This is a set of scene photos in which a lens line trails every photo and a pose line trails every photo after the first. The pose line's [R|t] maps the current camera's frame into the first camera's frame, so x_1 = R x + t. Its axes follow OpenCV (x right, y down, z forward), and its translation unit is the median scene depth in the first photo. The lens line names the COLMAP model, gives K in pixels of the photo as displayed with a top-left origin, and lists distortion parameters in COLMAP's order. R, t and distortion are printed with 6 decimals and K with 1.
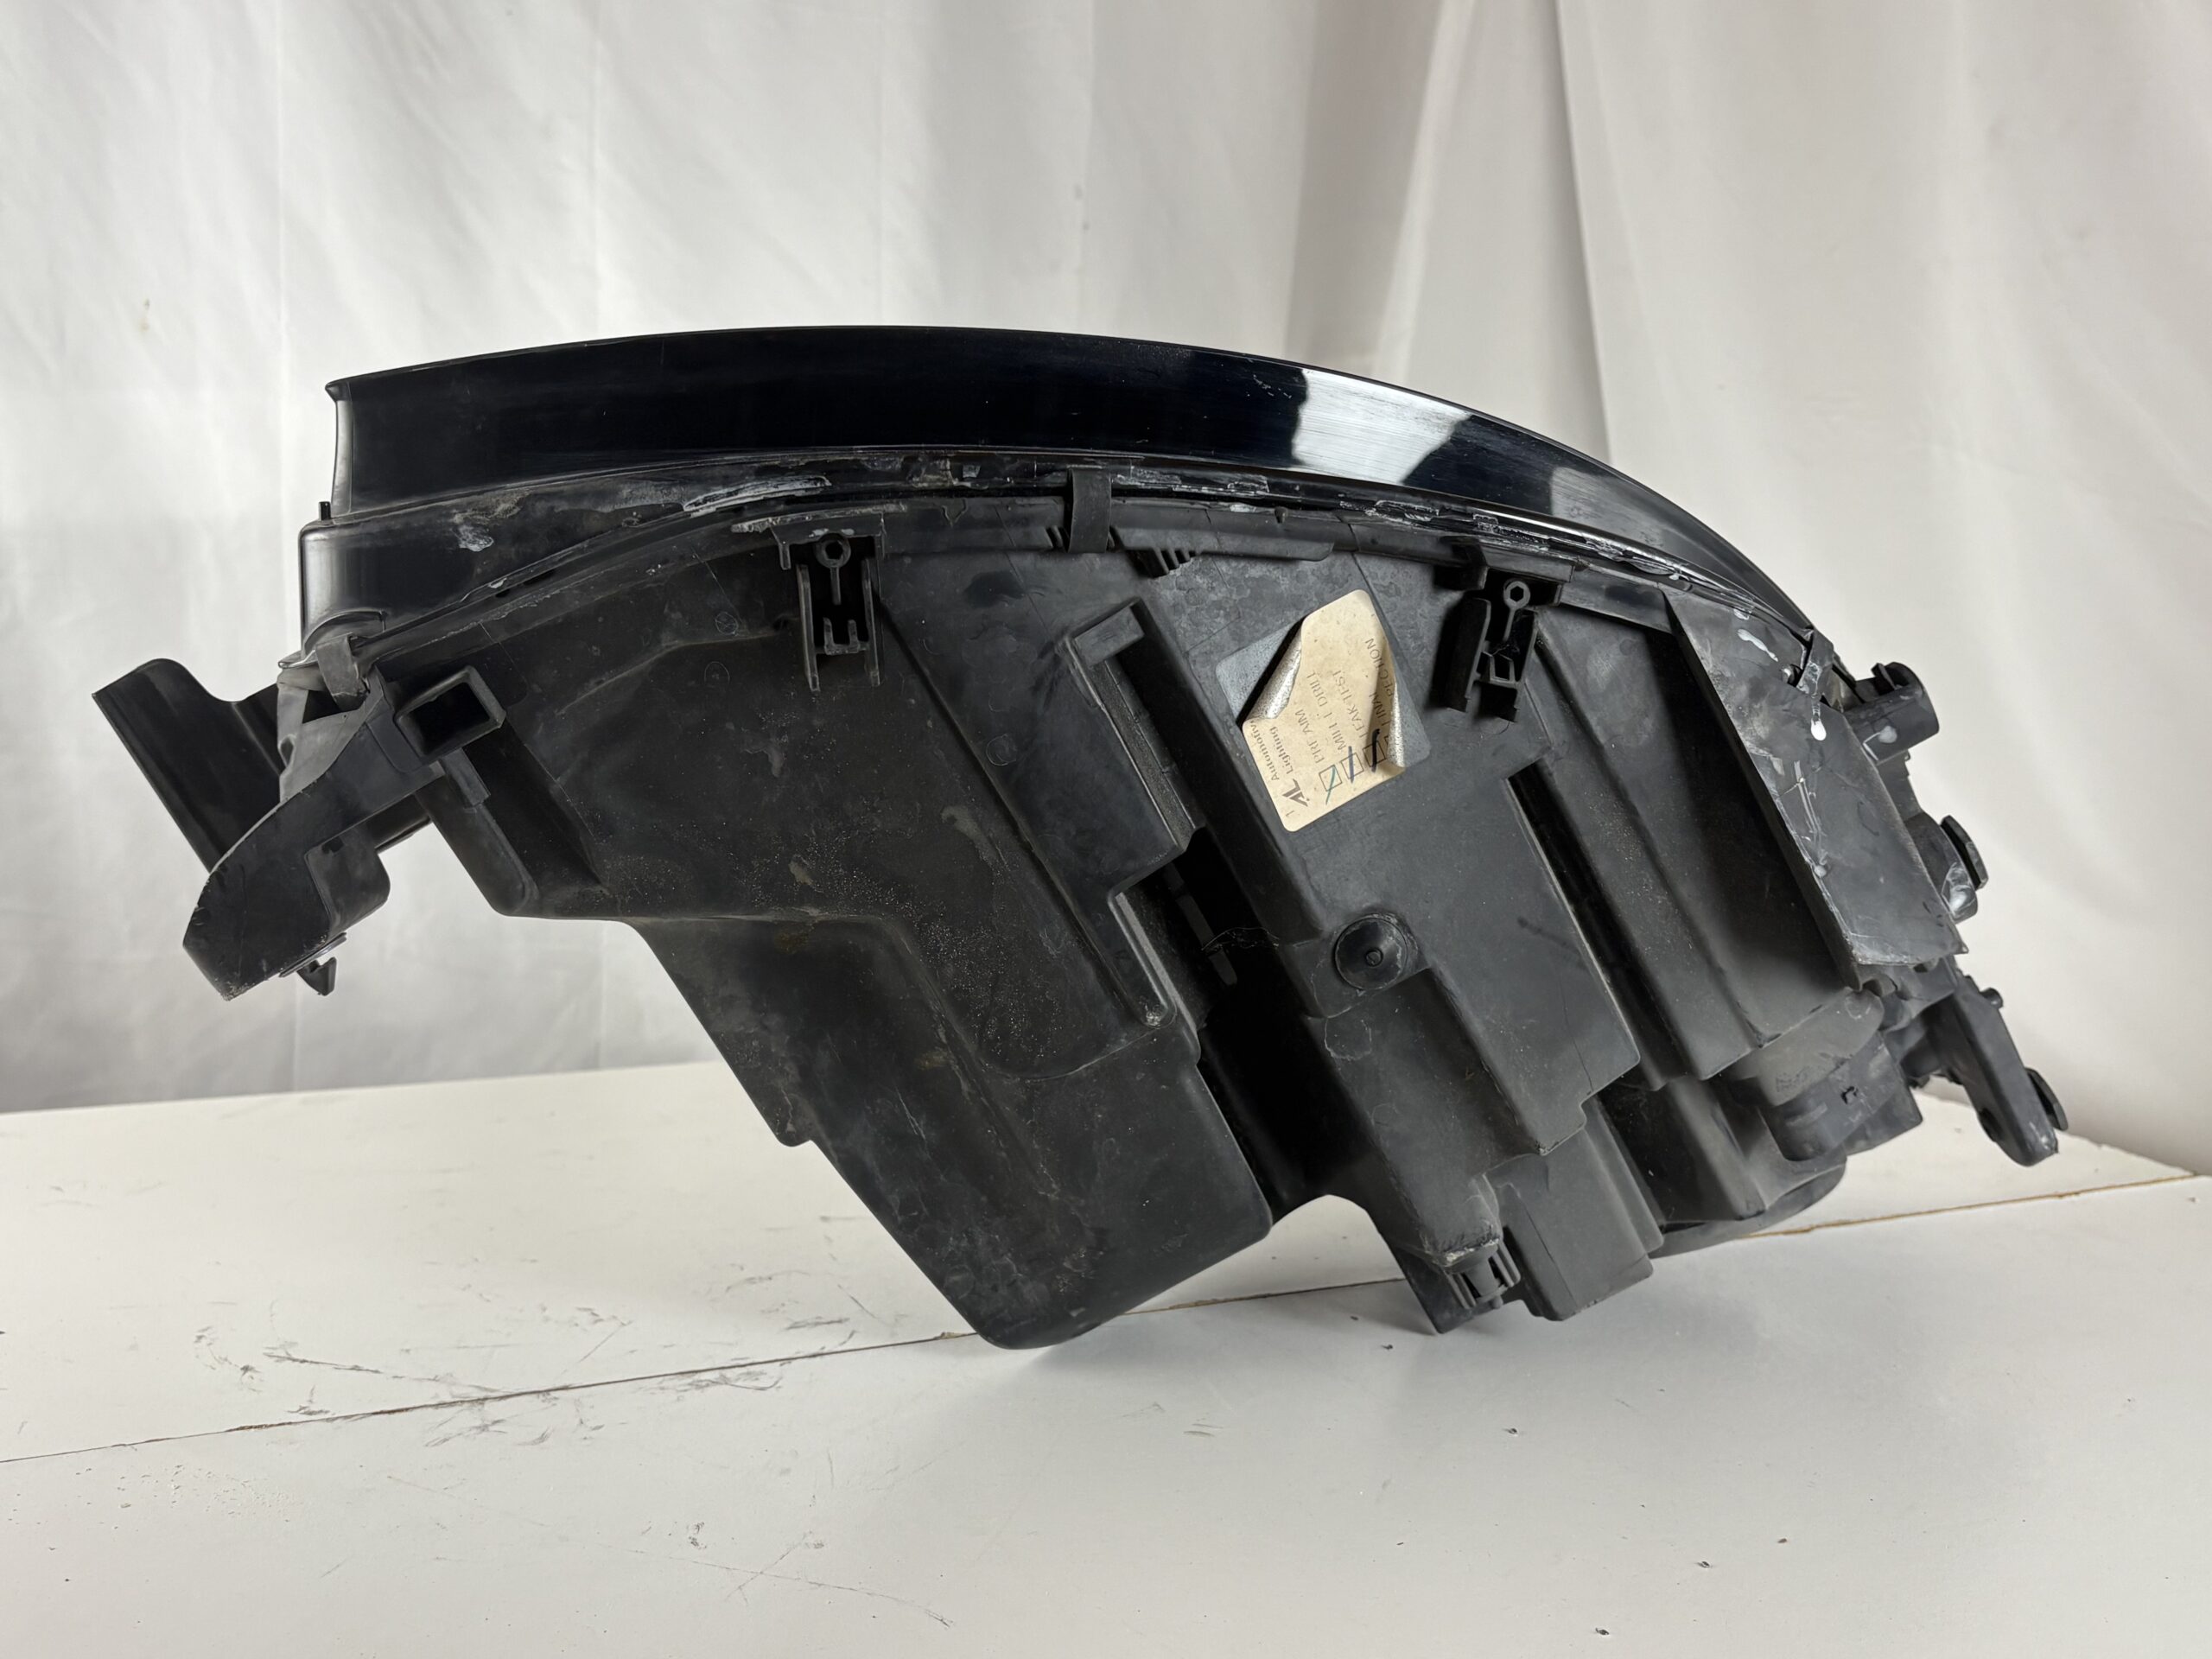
lens RADIAL K [[2270.5, 0, 1117.7], [0, 2270.5, 837.3], [0, 0, 1]] dist [0.105178, 0.000000]
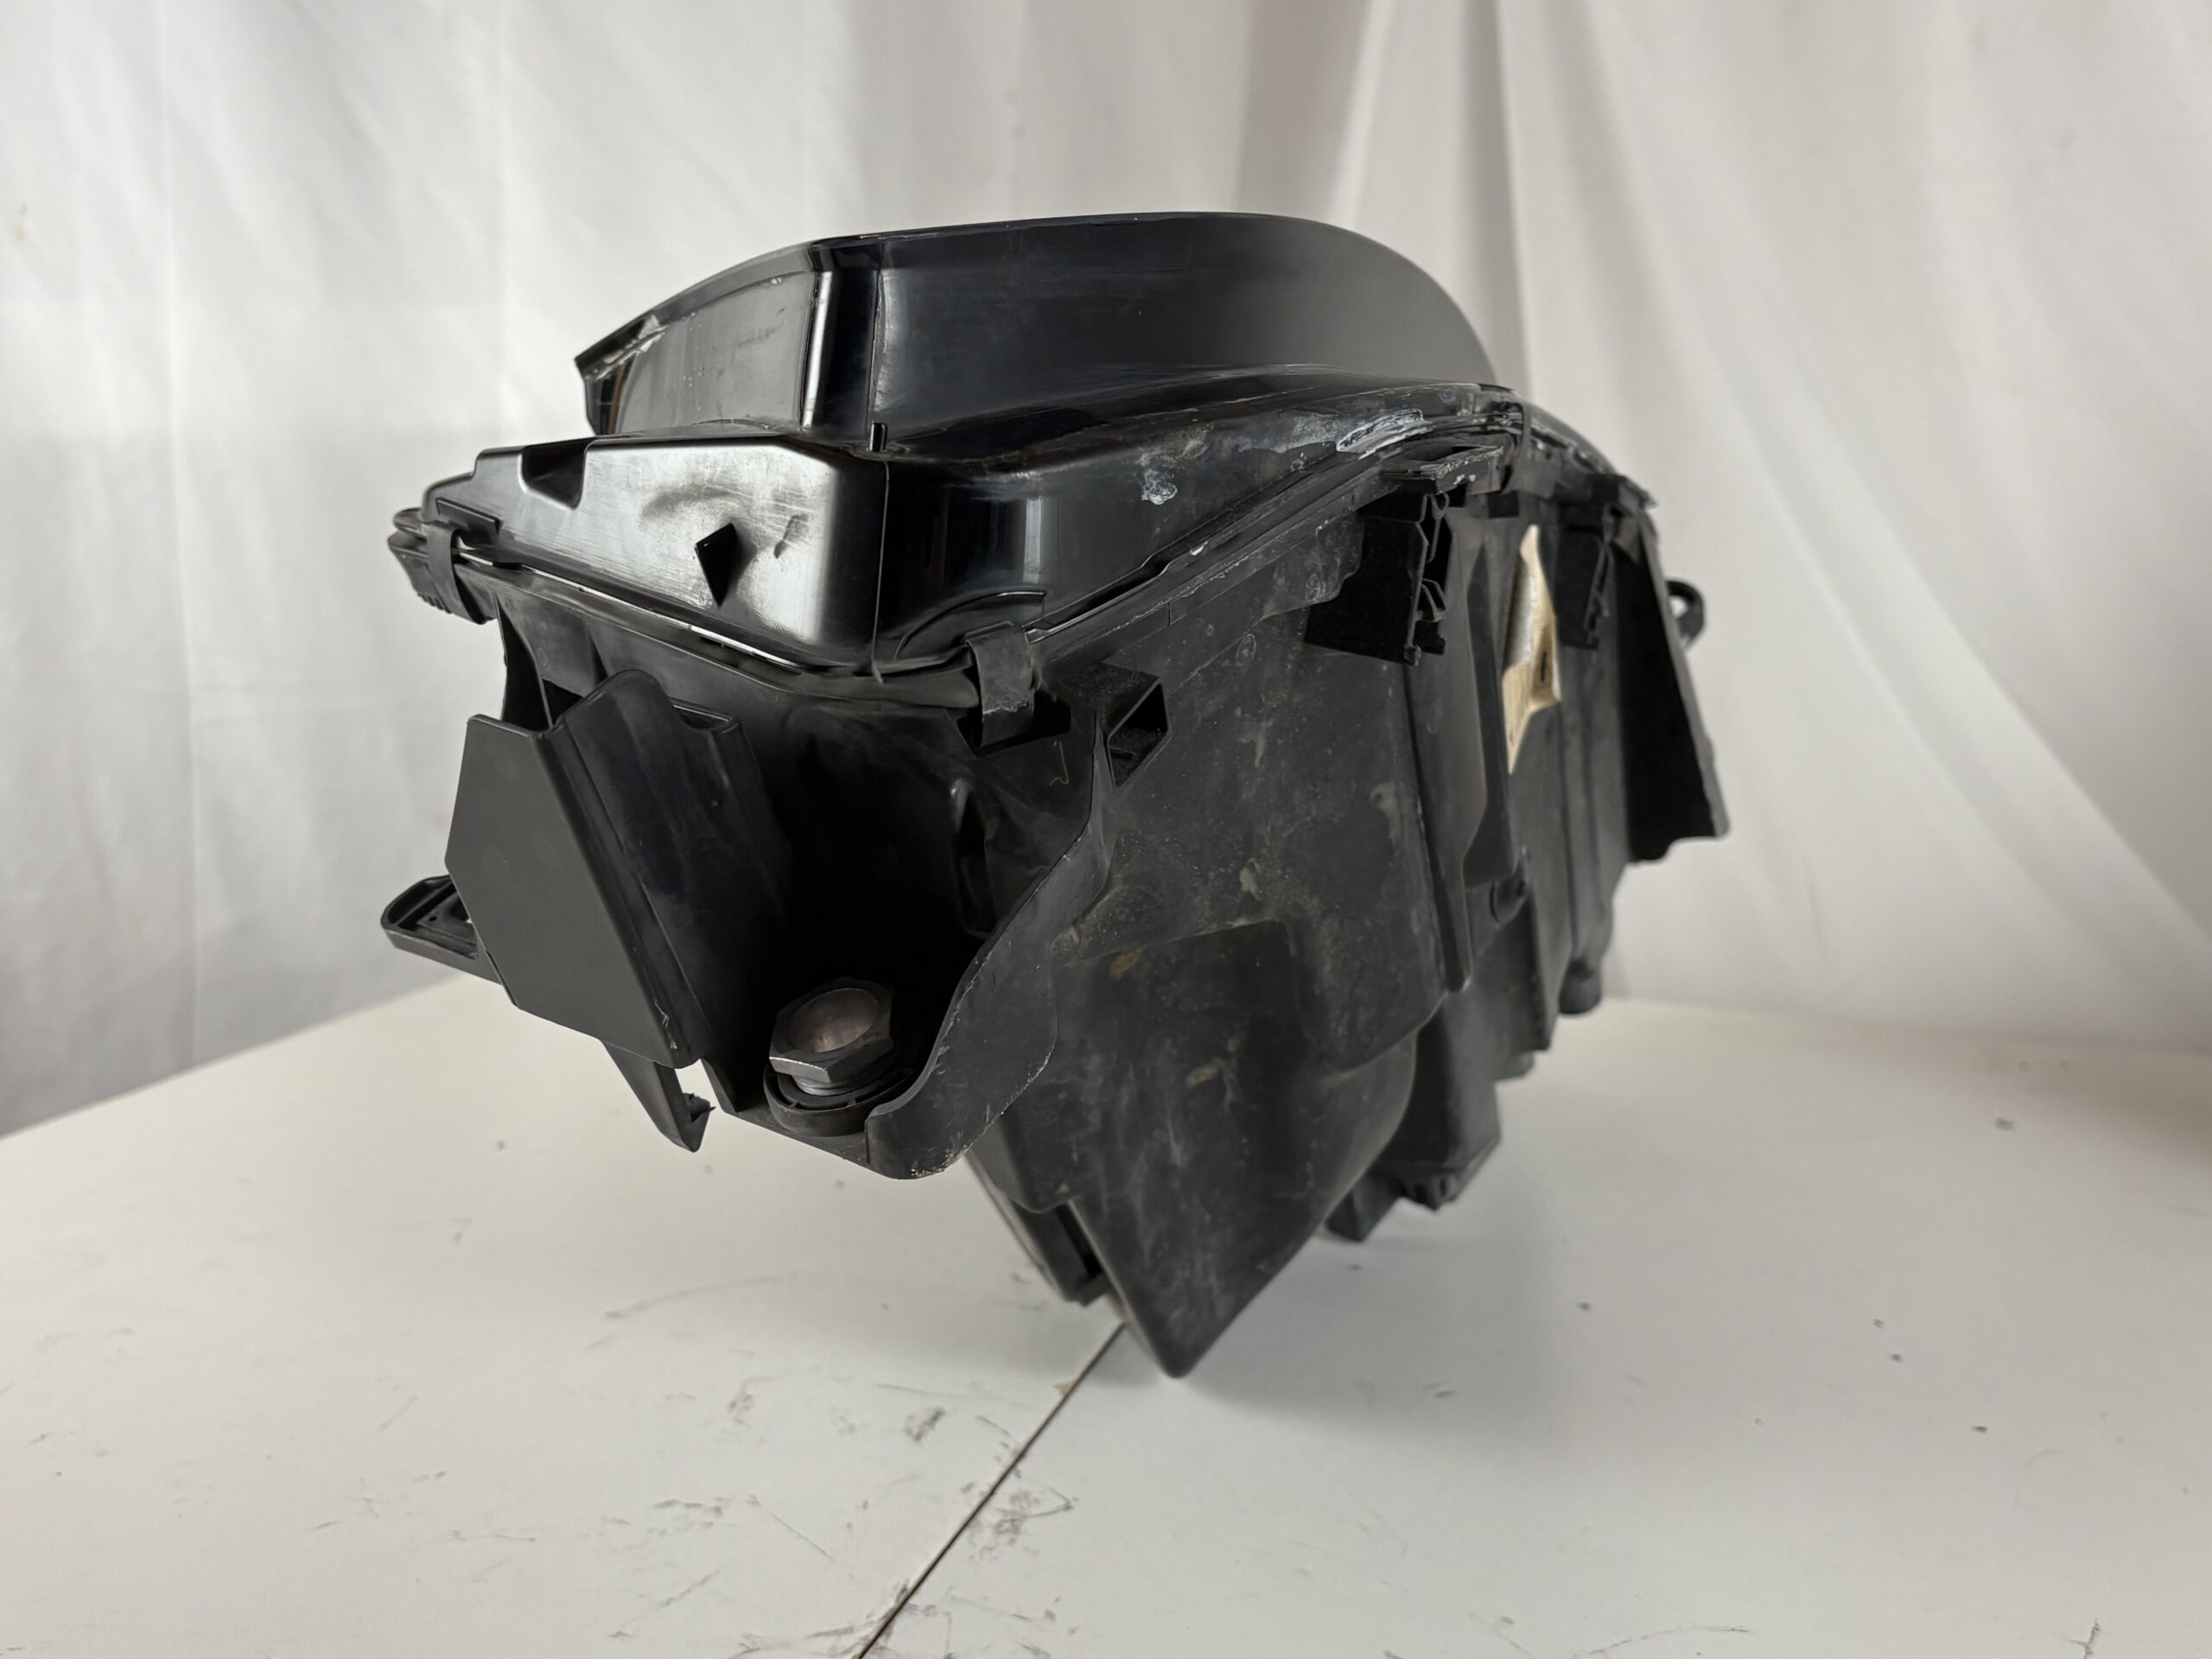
lens RADIAL K [[2270.5, 0, 1100.0], [0, 2270.5, 839.7], [0, 0, 1]] dist [0.105178, 0.000000]
pose [[0.656221, -0.115355, 0.745699, -0.778258], [0.059109, 0.993067, 0.101605, -0.085003], [-0.752250, -0.022597, 0.658490, 0.482291]]
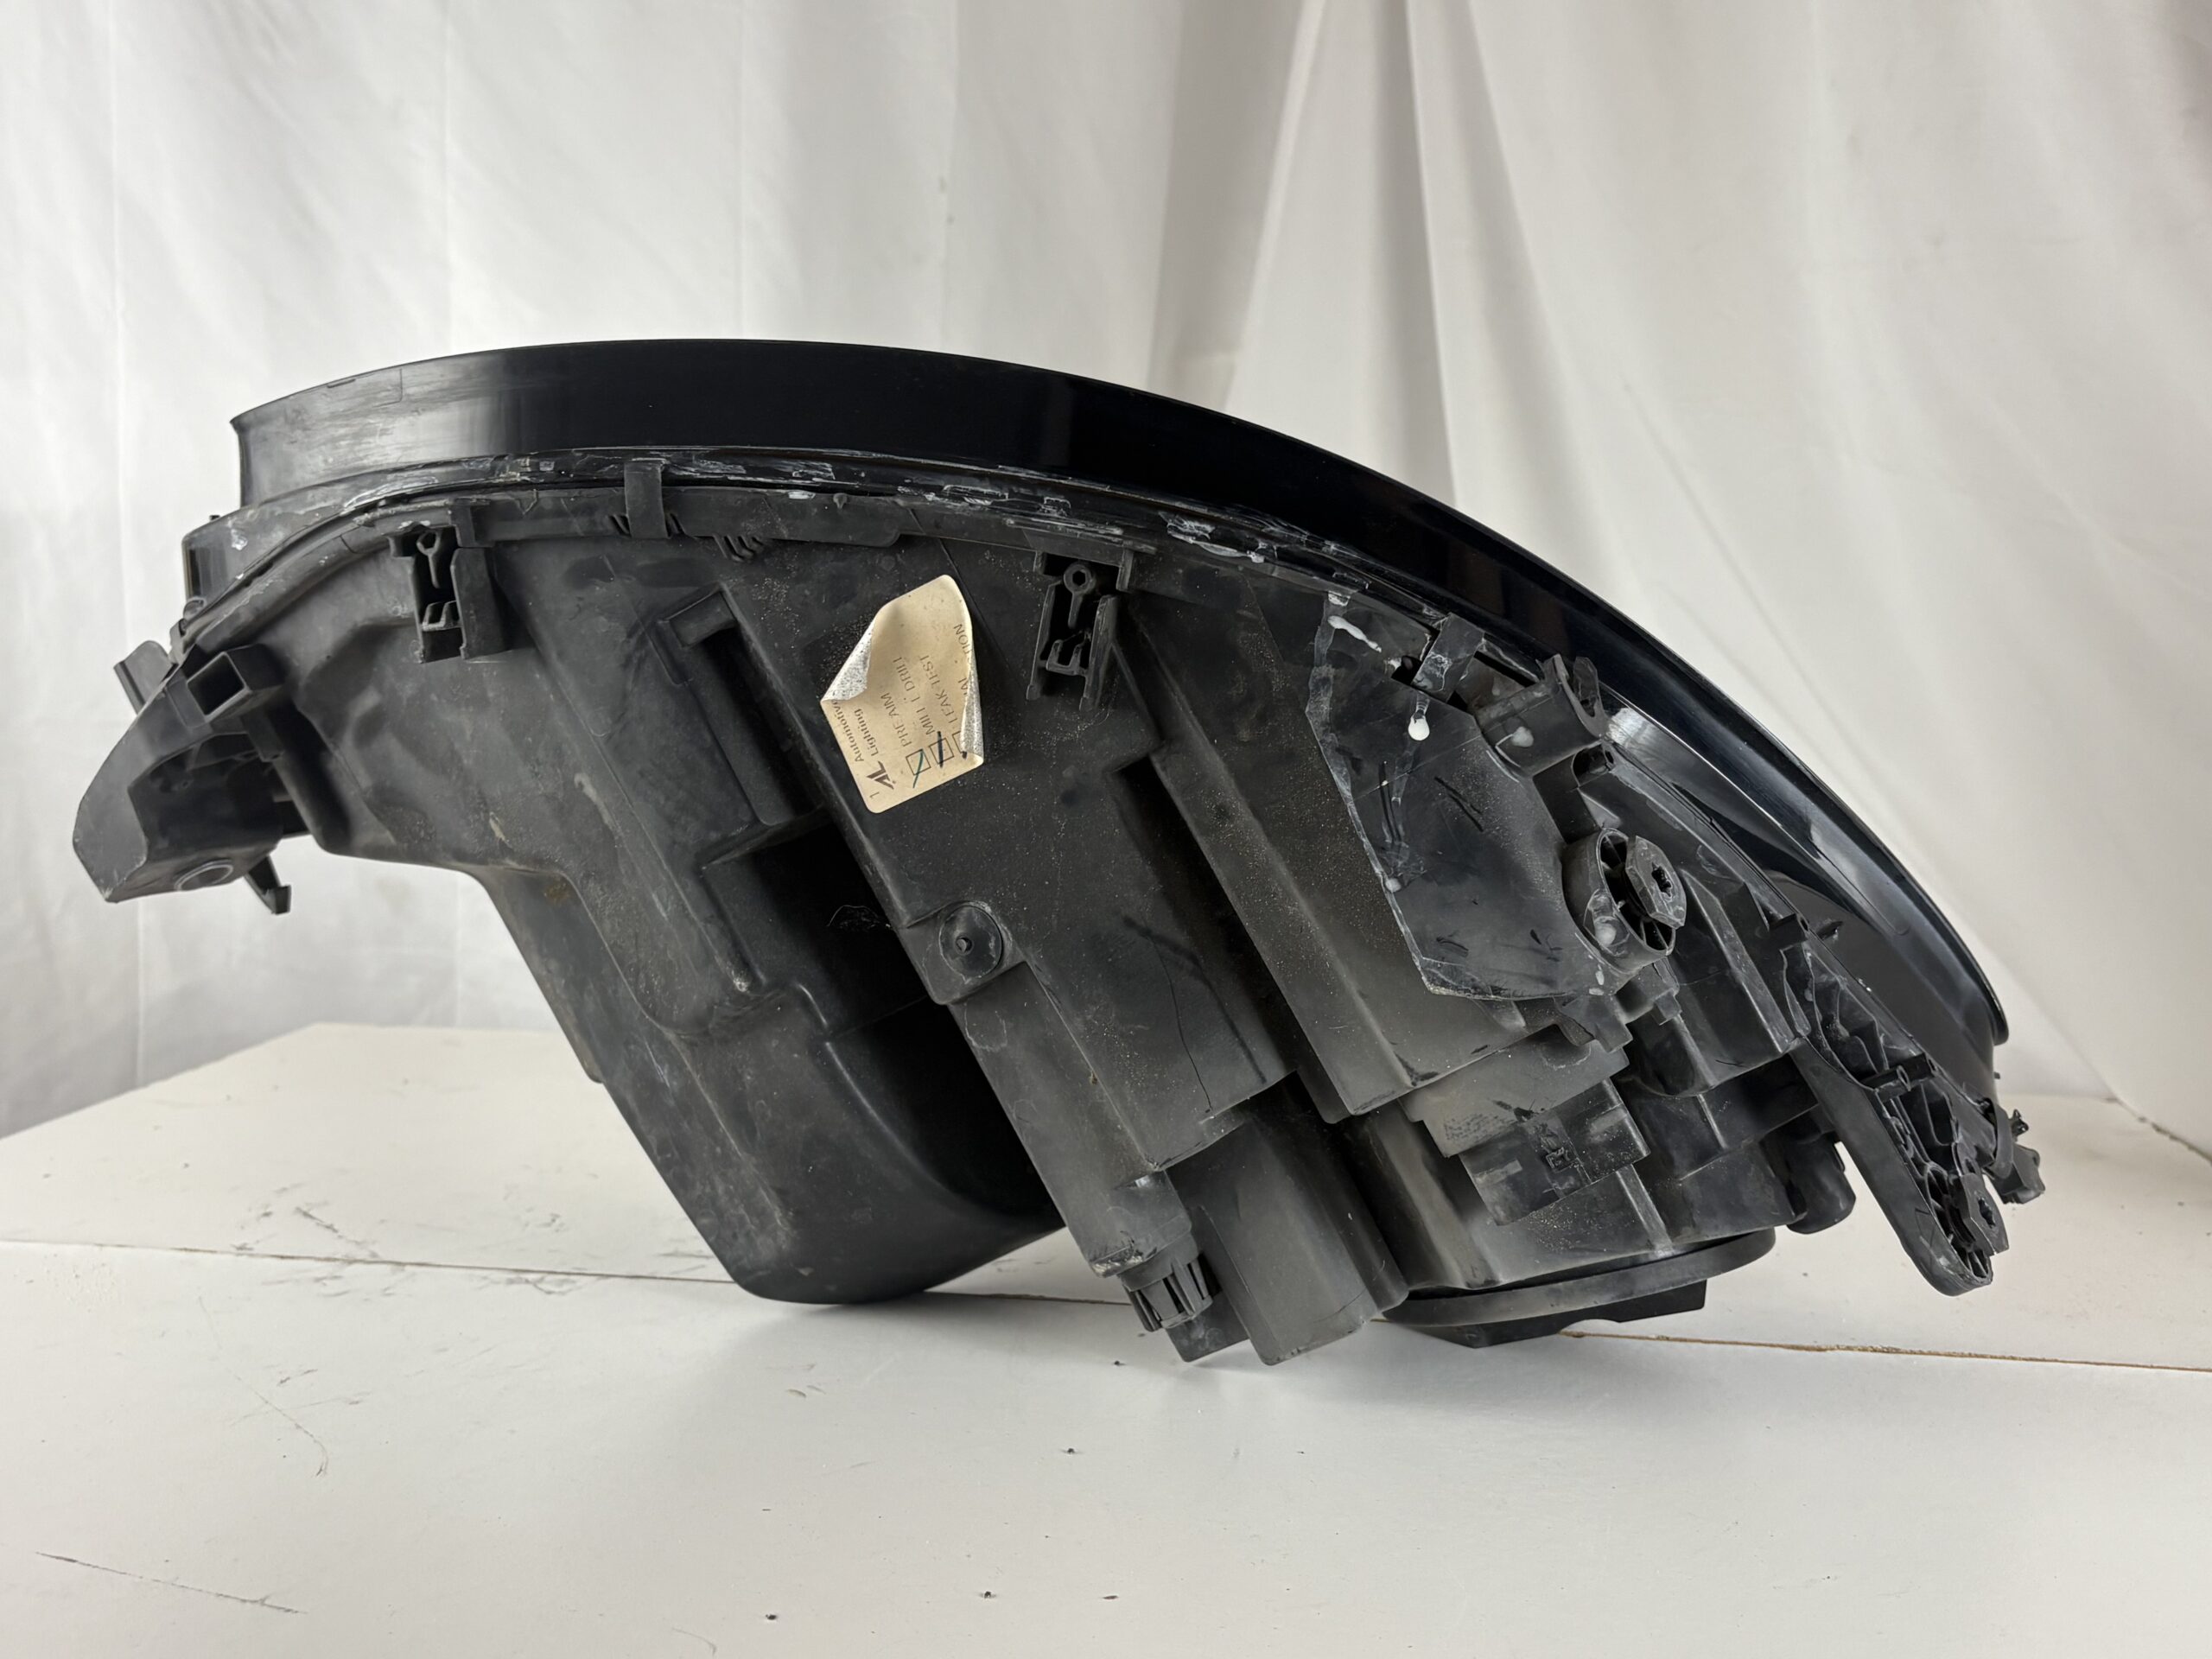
lens RADIAL K [[2270.5, 0, 1103.2], [0, 2270.5, 830.6], [0, 0, 1]] dist [0.105178, 0.000000]
pose [[0.841228, 0.044493, -0.538847, 0.711038], [-0.060268, 0.998114, -0.011673, 0.011145], [0.537311, 0.042295, 0.842323, 0.198267]]
